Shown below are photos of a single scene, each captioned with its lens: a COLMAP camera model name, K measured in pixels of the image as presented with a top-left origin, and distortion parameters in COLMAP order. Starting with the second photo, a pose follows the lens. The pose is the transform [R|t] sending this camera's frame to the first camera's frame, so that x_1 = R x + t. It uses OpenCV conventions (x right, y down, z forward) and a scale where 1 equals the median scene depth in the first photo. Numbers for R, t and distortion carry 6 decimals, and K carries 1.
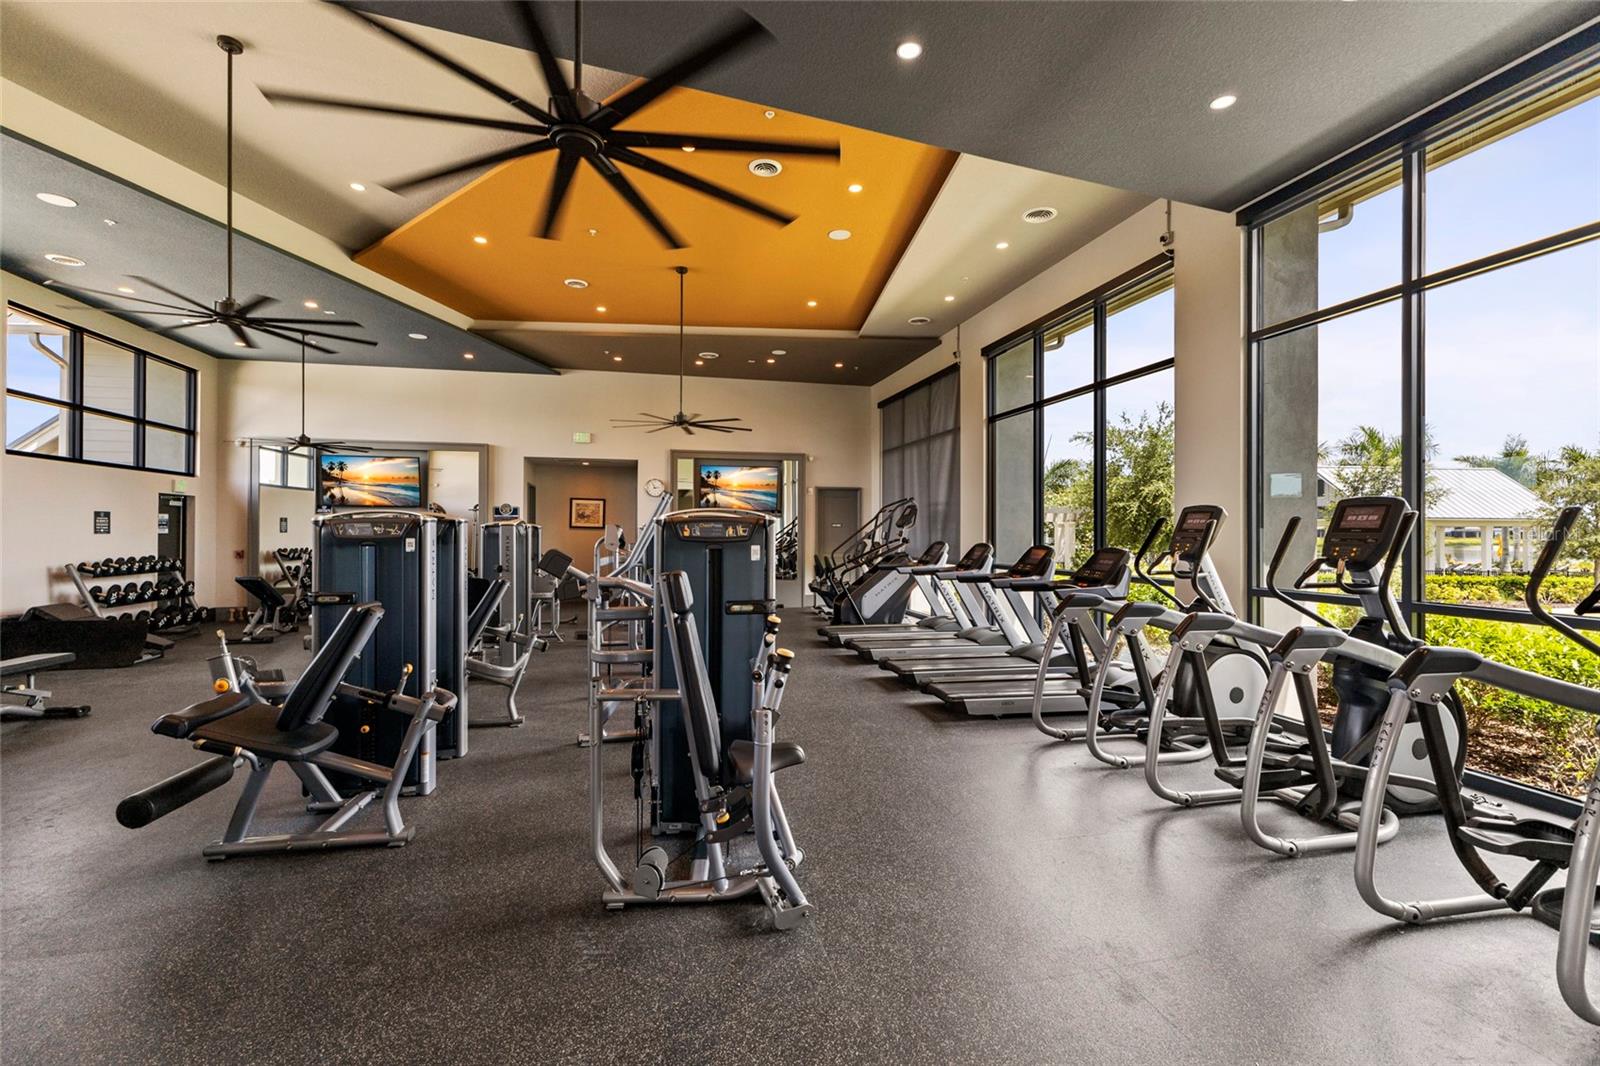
lens RADIAL K [[728.7, 0, 794.8], [0, 728.7, 530.0], [0, 0, 1]] dist [0.013546, 0.000568]
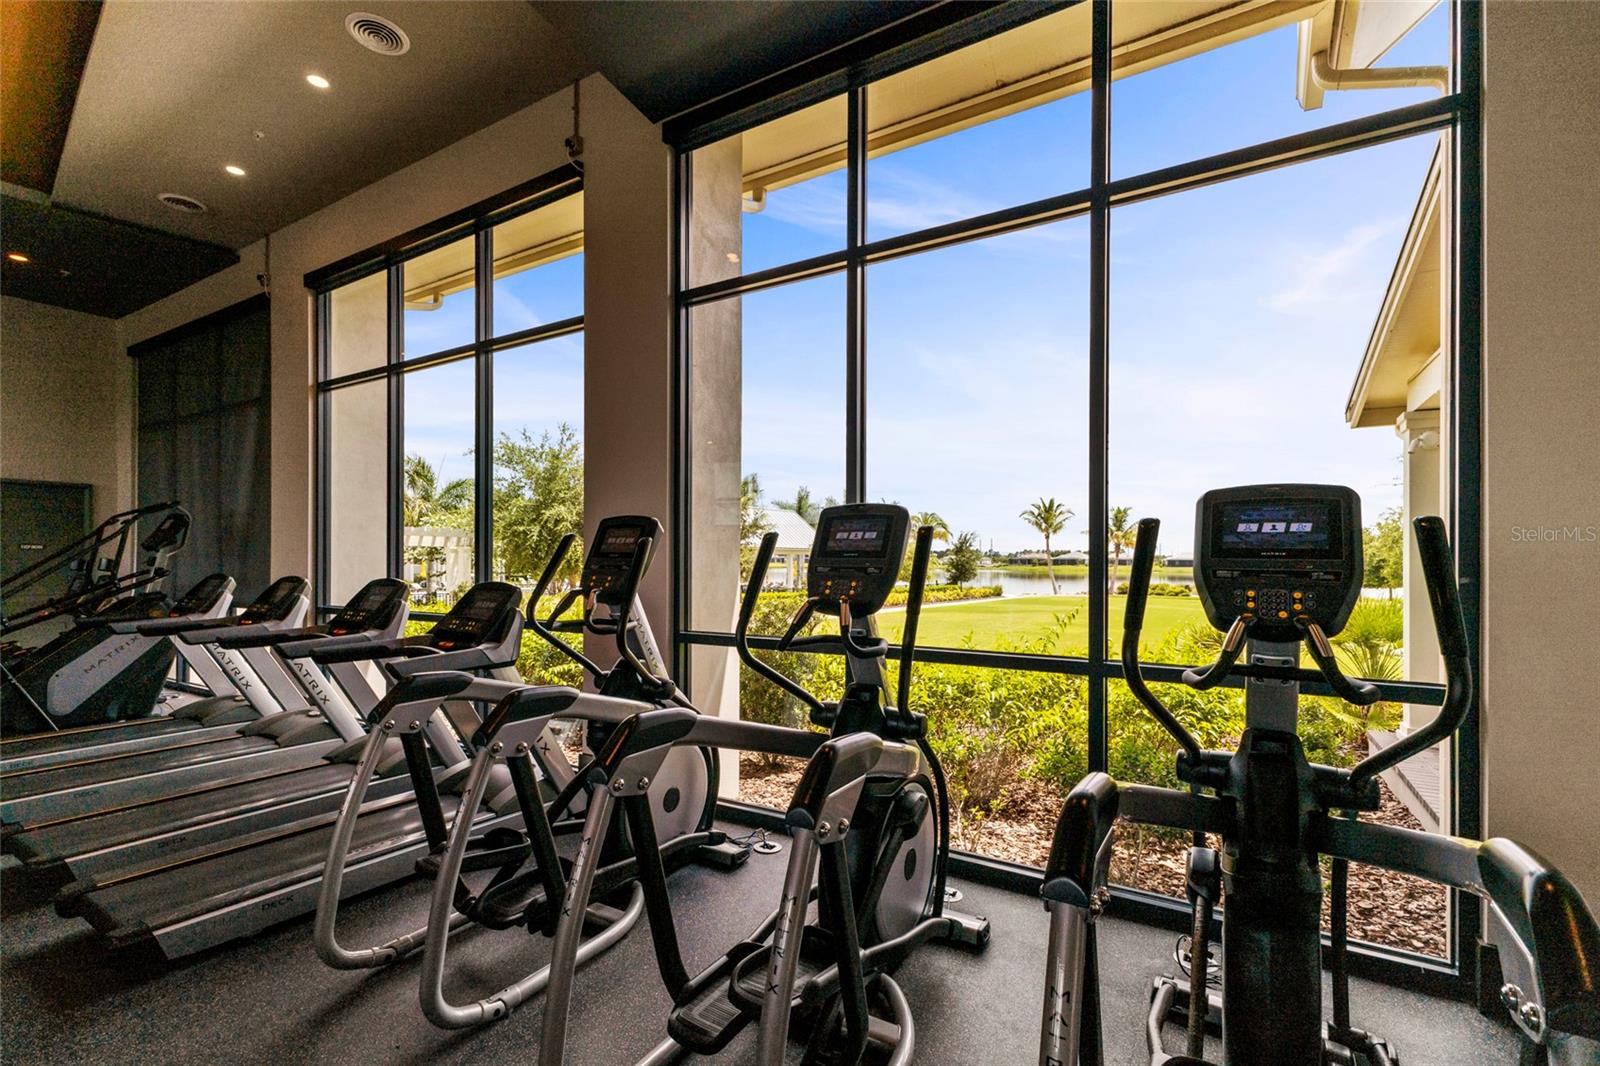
lens RADIAL K [[728.7, 0, 797.9], [0, 728.7, 548.9], [0, 0, 1]] dist [0.013546, 0.000568]
pose [[0.711795, 0.009100, 0.702328, 0.123150], [-0.001454, 0.999933, -0.011482, 0.001446], [-0.702385, 0.007151, 0.711761, 0.254412]]
